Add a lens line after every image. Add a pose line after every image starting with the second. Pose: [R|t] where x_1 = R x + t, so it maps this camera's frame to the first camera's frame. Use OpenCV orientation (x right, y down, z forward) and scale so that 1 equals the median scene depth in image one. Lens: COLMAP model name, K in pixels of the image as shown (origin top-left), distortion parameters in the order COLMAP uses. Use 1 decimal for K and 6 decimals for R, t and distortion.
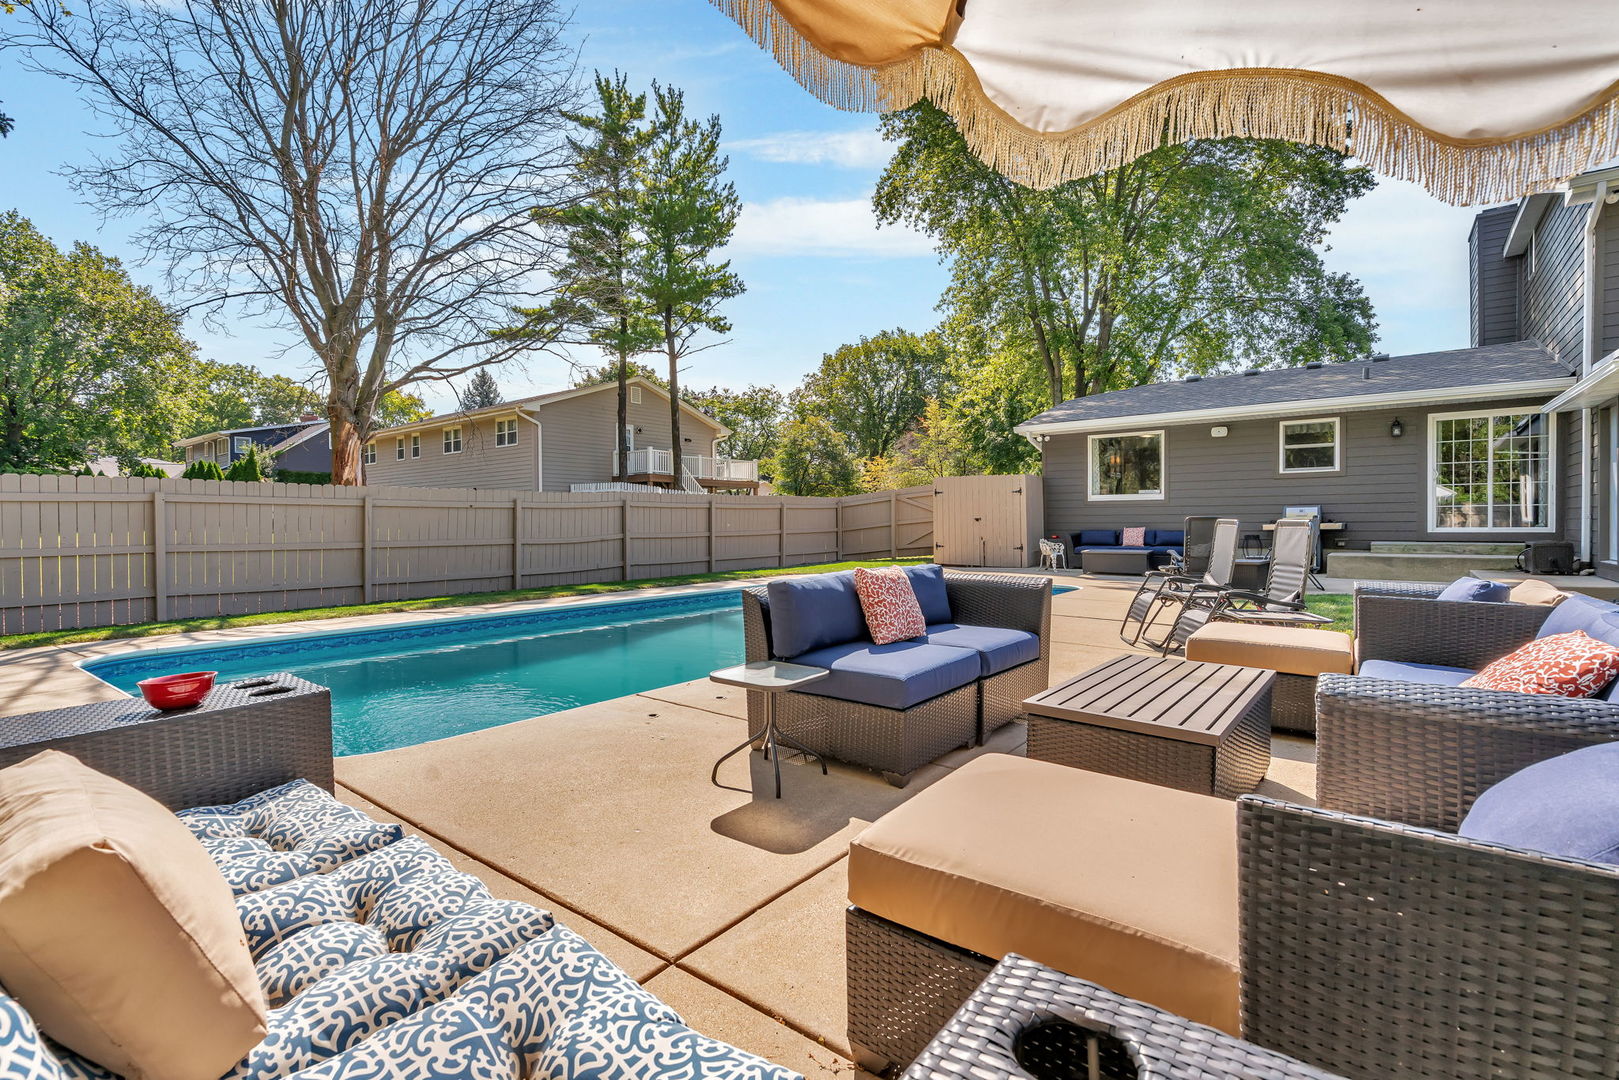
lens RADIAL K [[765.8, 0, 801.5], [0, 765.8, 523.7], [0, 0, 1]] dist [-0.002956, -0.000150]
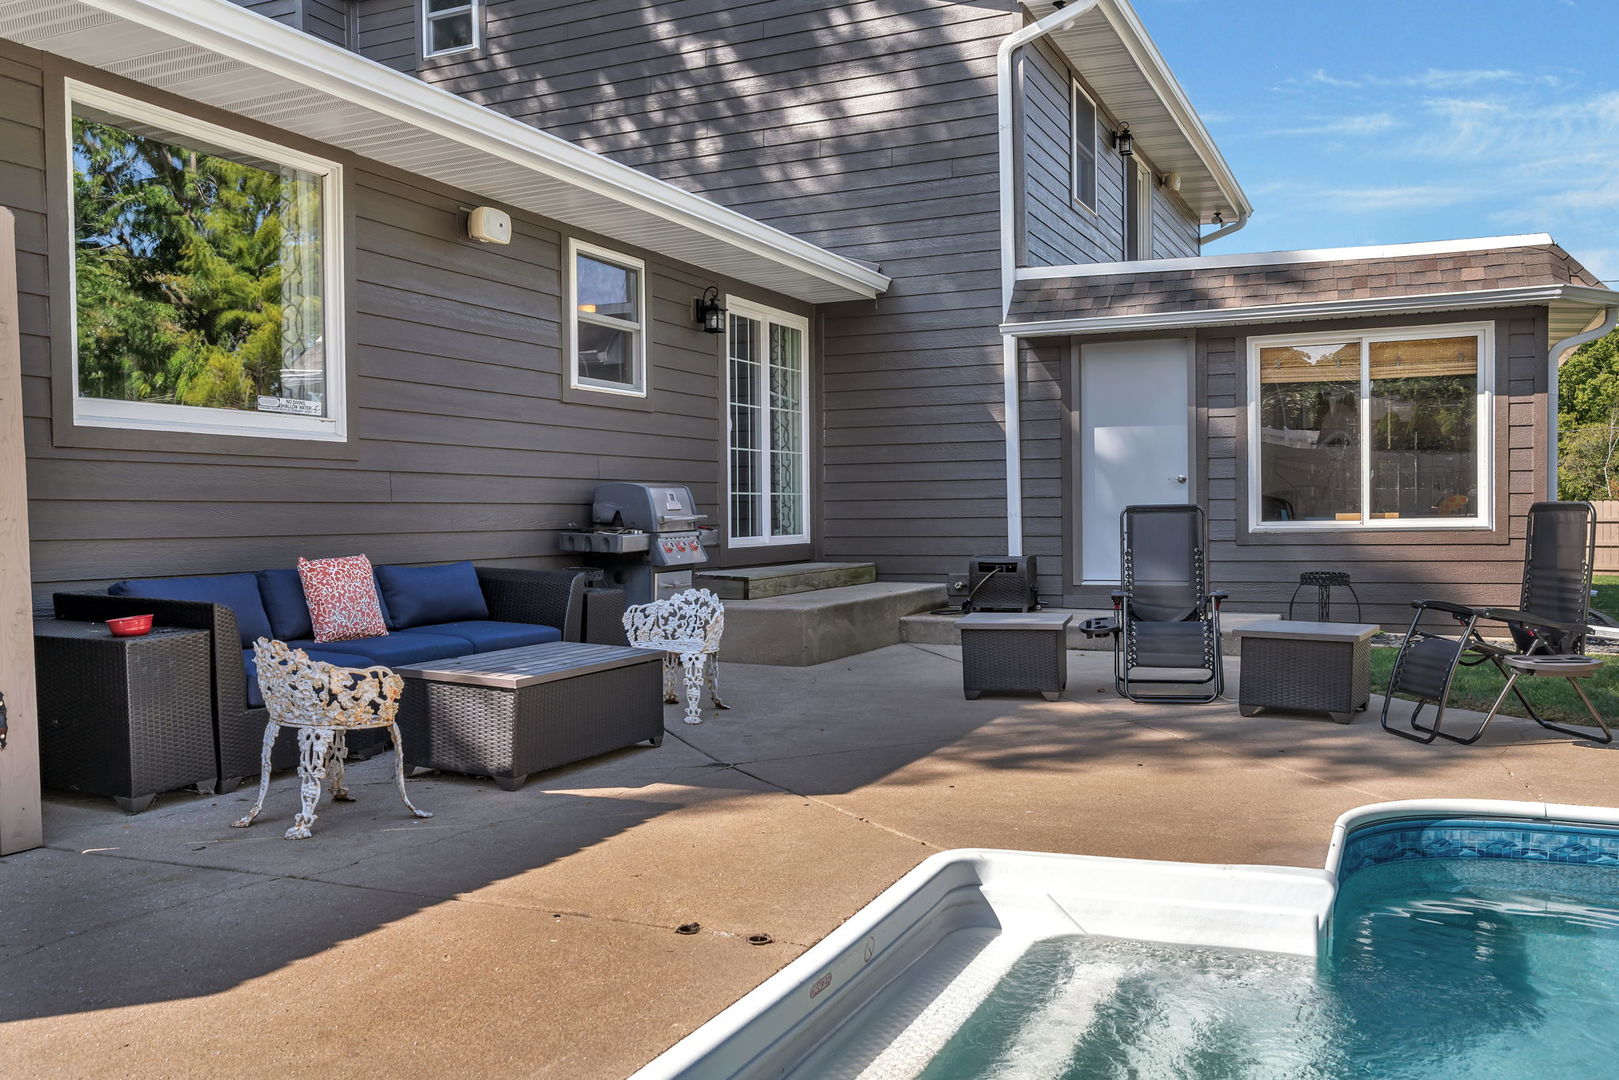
lens RADIAL K [[1330.3, 0, 809.5], [0, 1330.3, 540.0], [0, 0, 1]] dist [0.009042, 0.004224]
pose [[-0.240138, -0.008719, 0.970700, 0.005807], [0.021708, 0.999661, 0.014349, -0.001148], [-0.970496, 0.024518, -0.239868, 0.486047]]
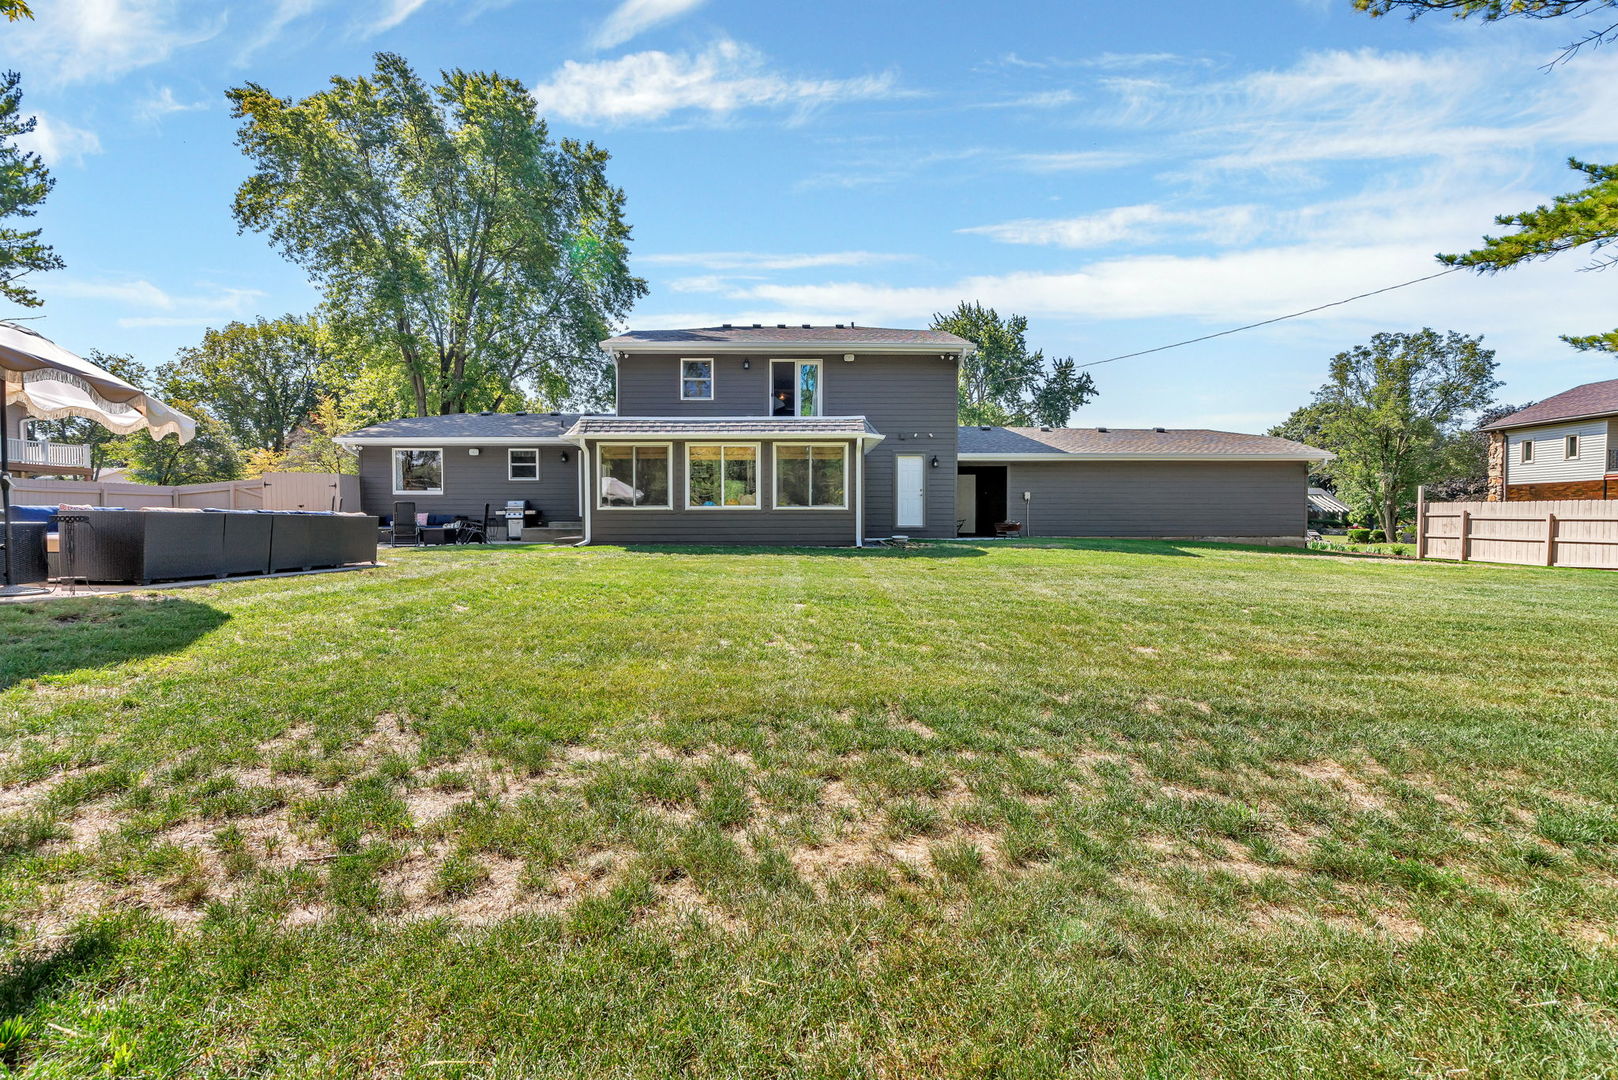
lens RADIAL K [[711.1, 0, 768.8], [0, 711.1, 540.0], [0, 0, 1]] dist [0.000433, 0.000139]
pose [[0.774786, -0.011164, 0.632125, 0.043324], [-0.003865, 0.999742, 0.022393, 0.012335], [-0.632211, -0.019792, 0.774543, -0.250642]]
